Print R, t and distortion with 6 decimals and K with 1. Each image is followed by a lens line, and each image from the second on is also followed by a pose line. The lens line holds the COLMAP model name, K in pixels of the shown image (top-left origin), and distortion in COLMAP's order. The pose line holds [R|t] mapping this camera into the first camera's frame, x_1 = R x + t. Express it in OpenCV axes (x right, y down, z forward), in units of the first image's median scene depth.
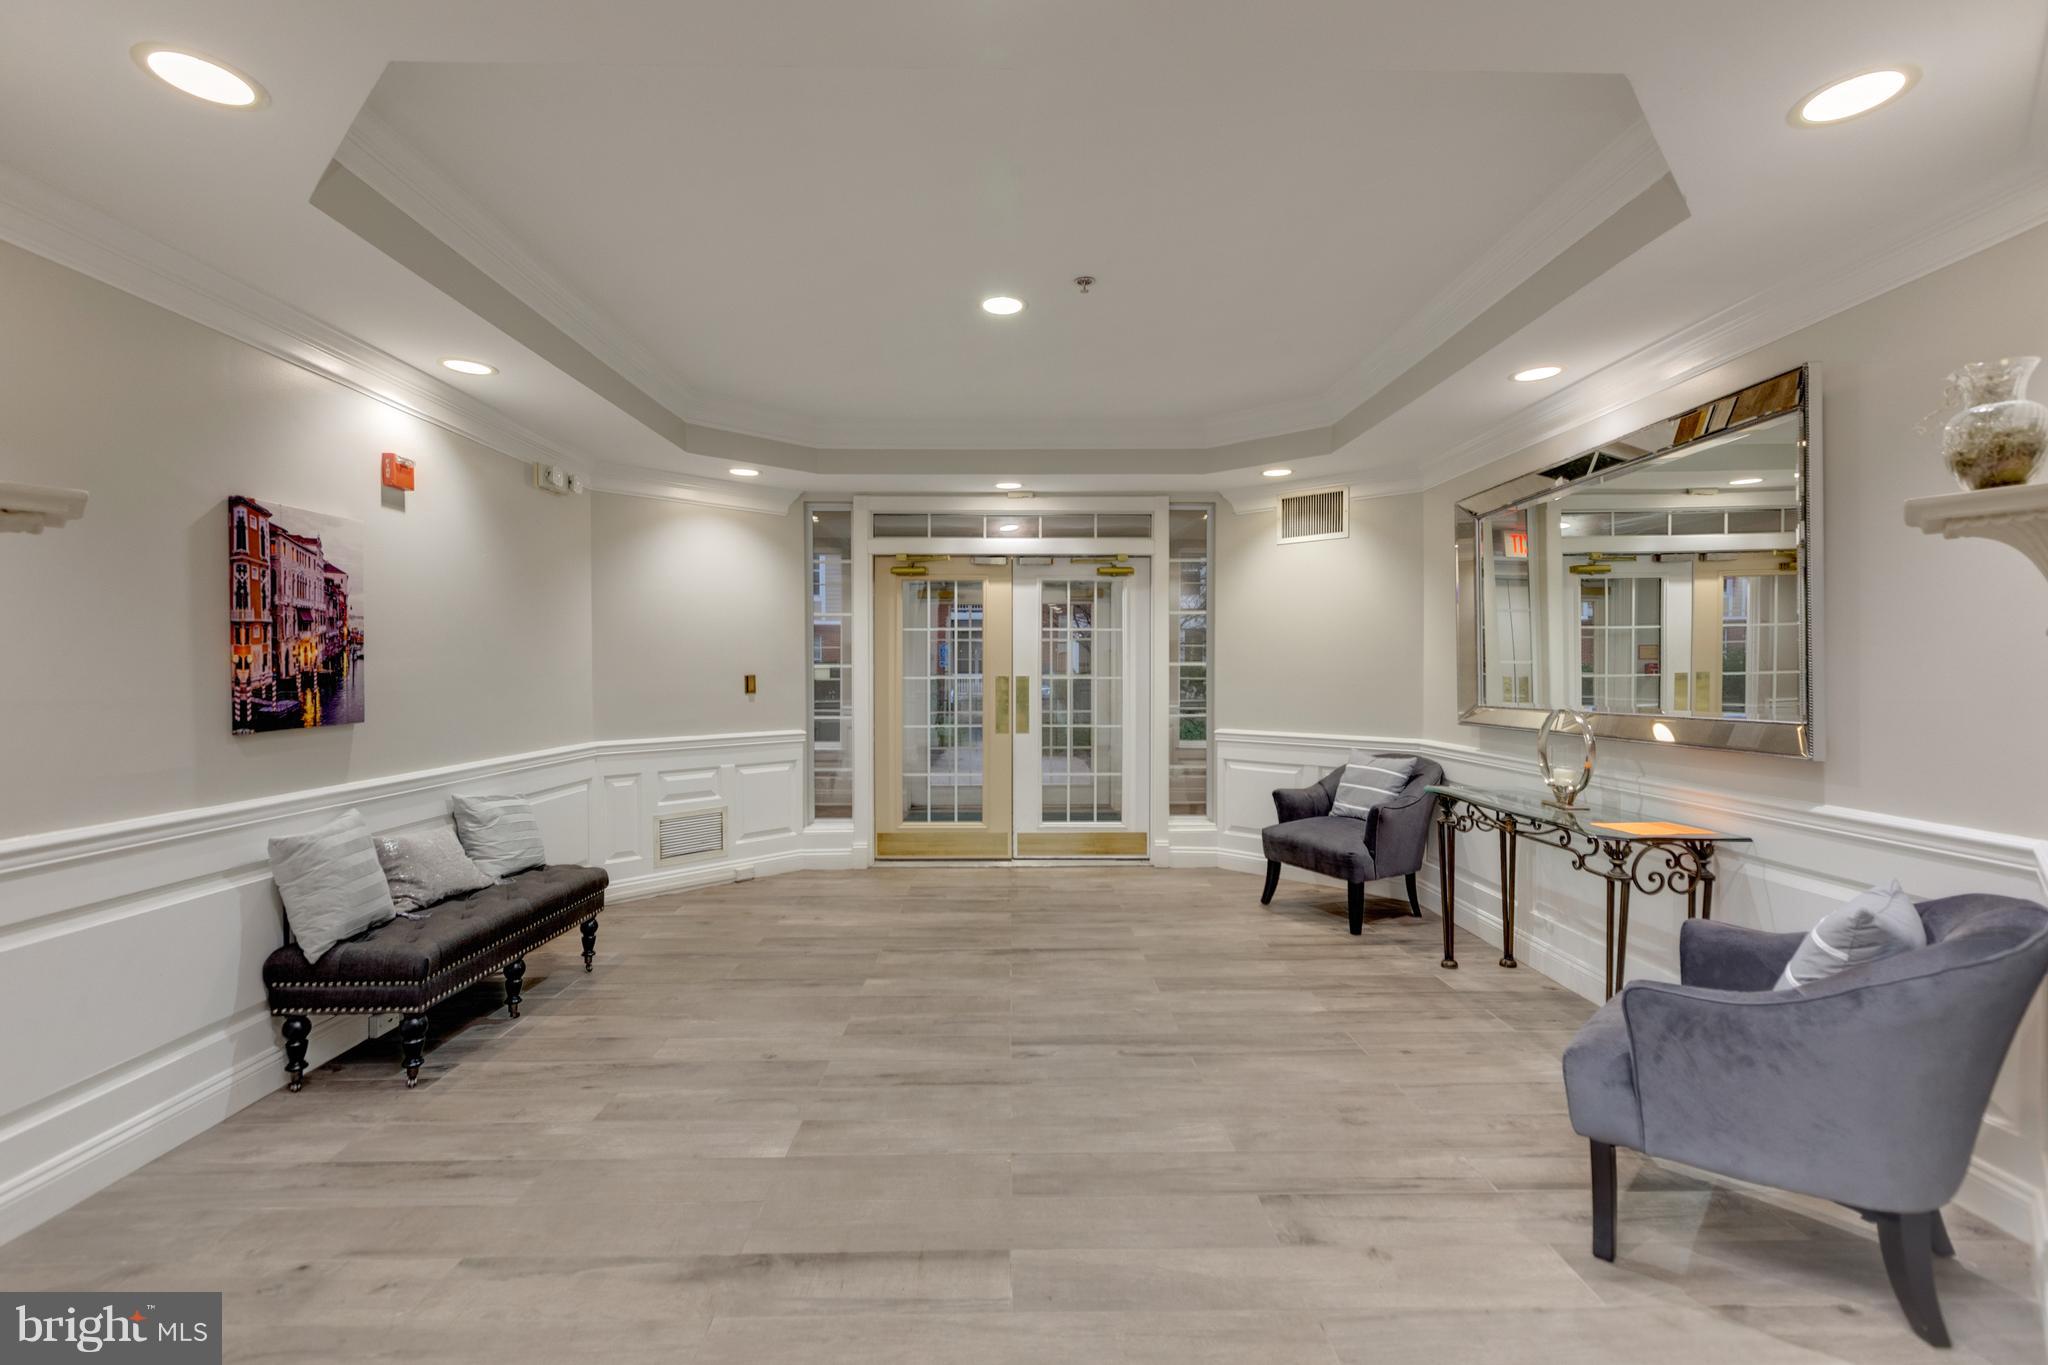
lens RADIAL K [[919.1, 0, 1024.1], [0, 919.1, 676.5], [0, 0, 1]] dist [0.004541, 0.000430]
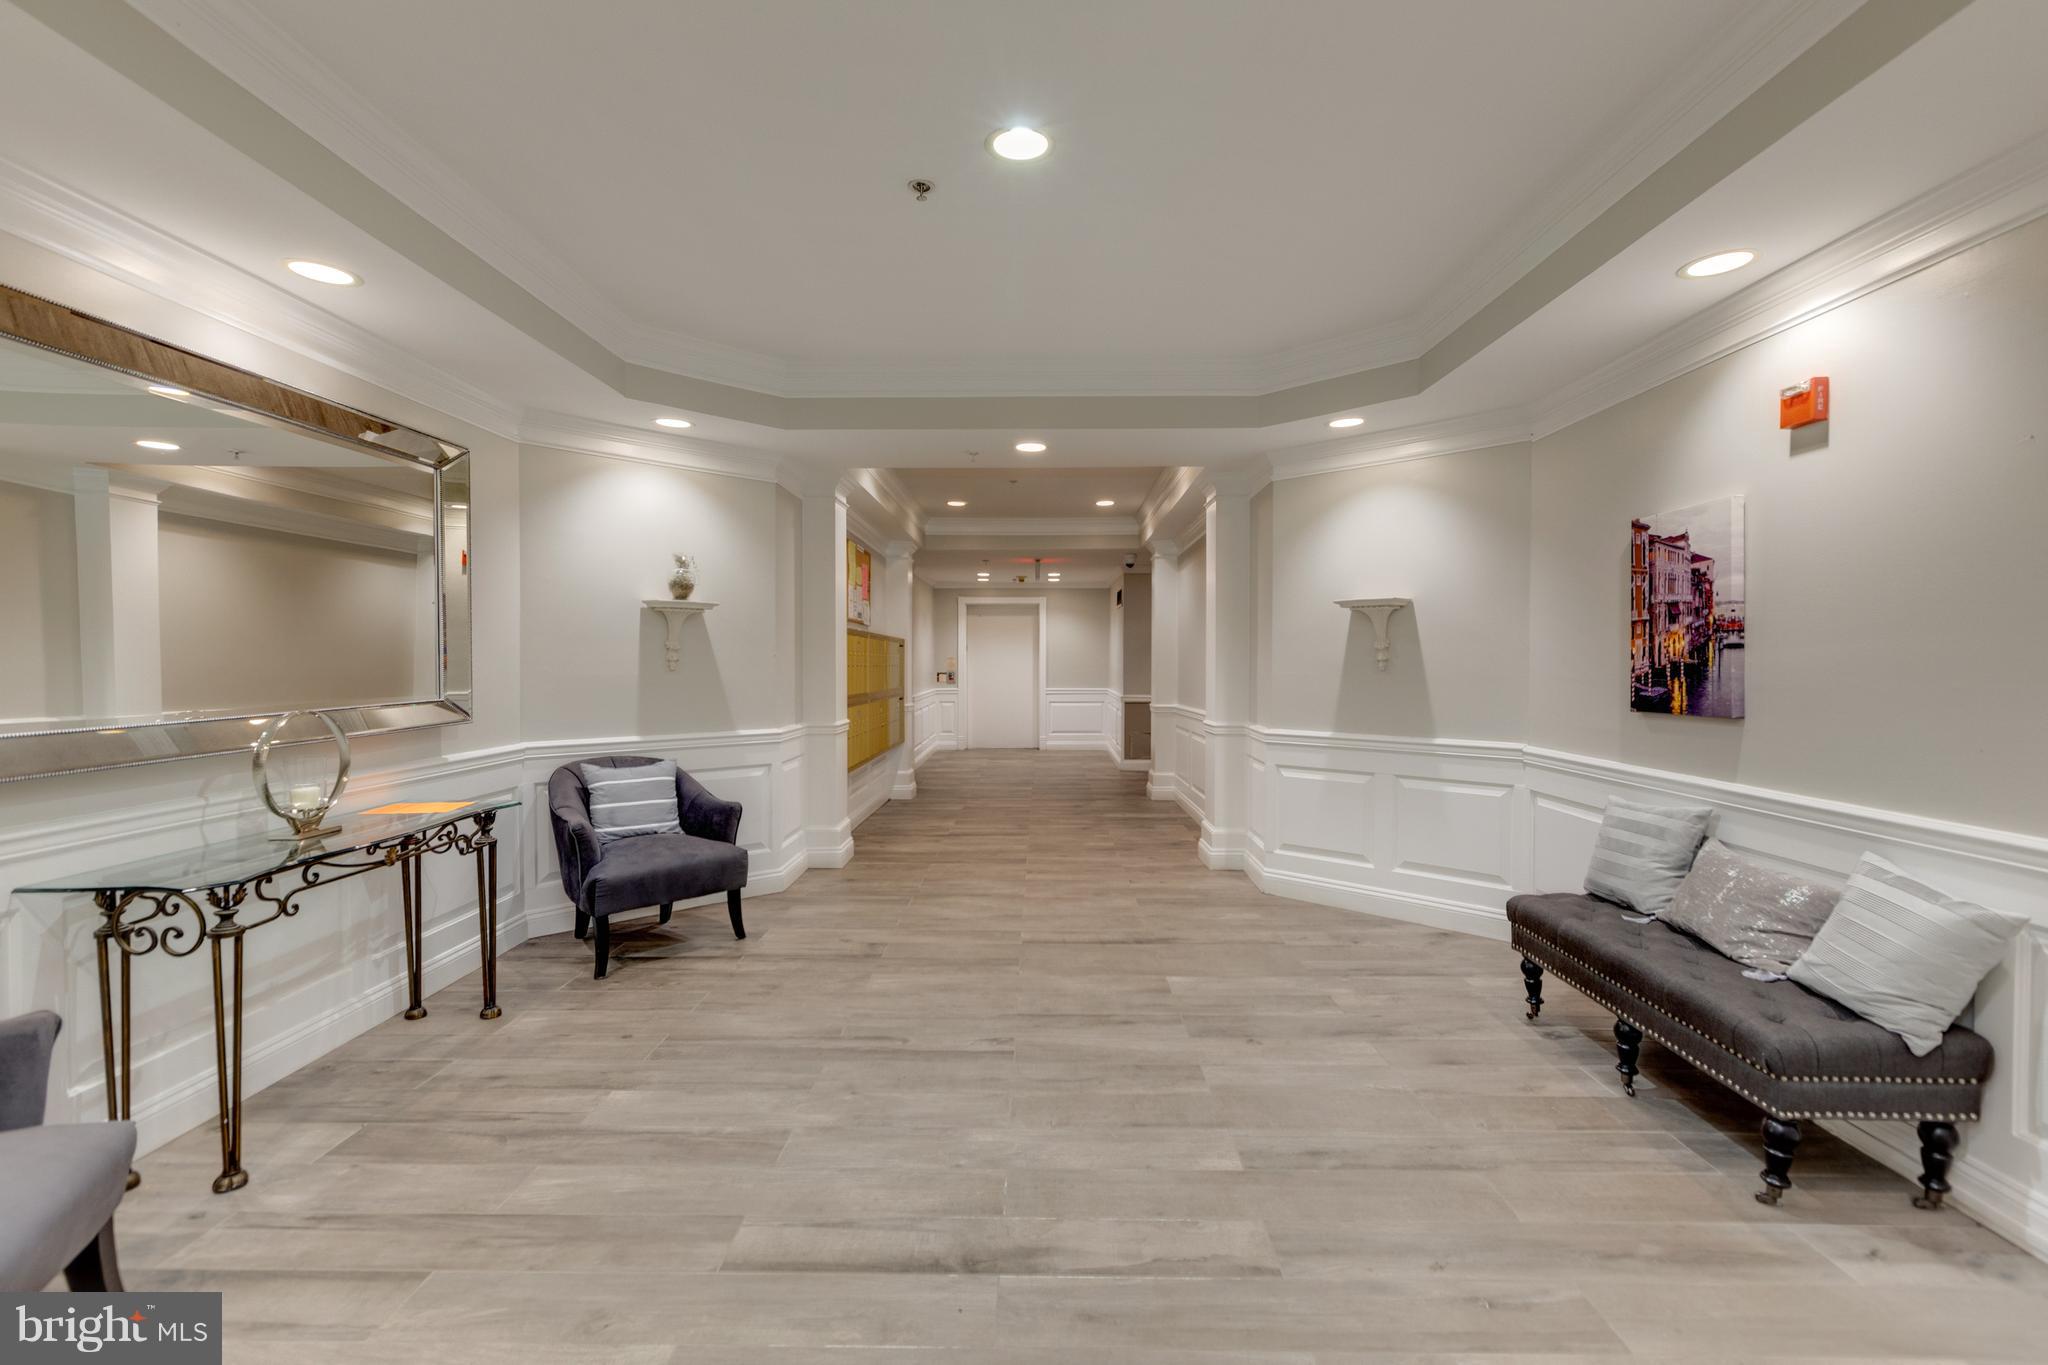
lens RADIAL K [[919.1, 0, 1027.2], [0, 919.1, 675.1], [0, 0, 1]] dist [0.004541, 0.000430]
pose [[-0.999625, 0.000326, 0.027369, -0.057759], [0.001015, 0.999683, 0.025161, -0.017288], [-0.027352, 0.025179, -0.999309, 2.076761]]
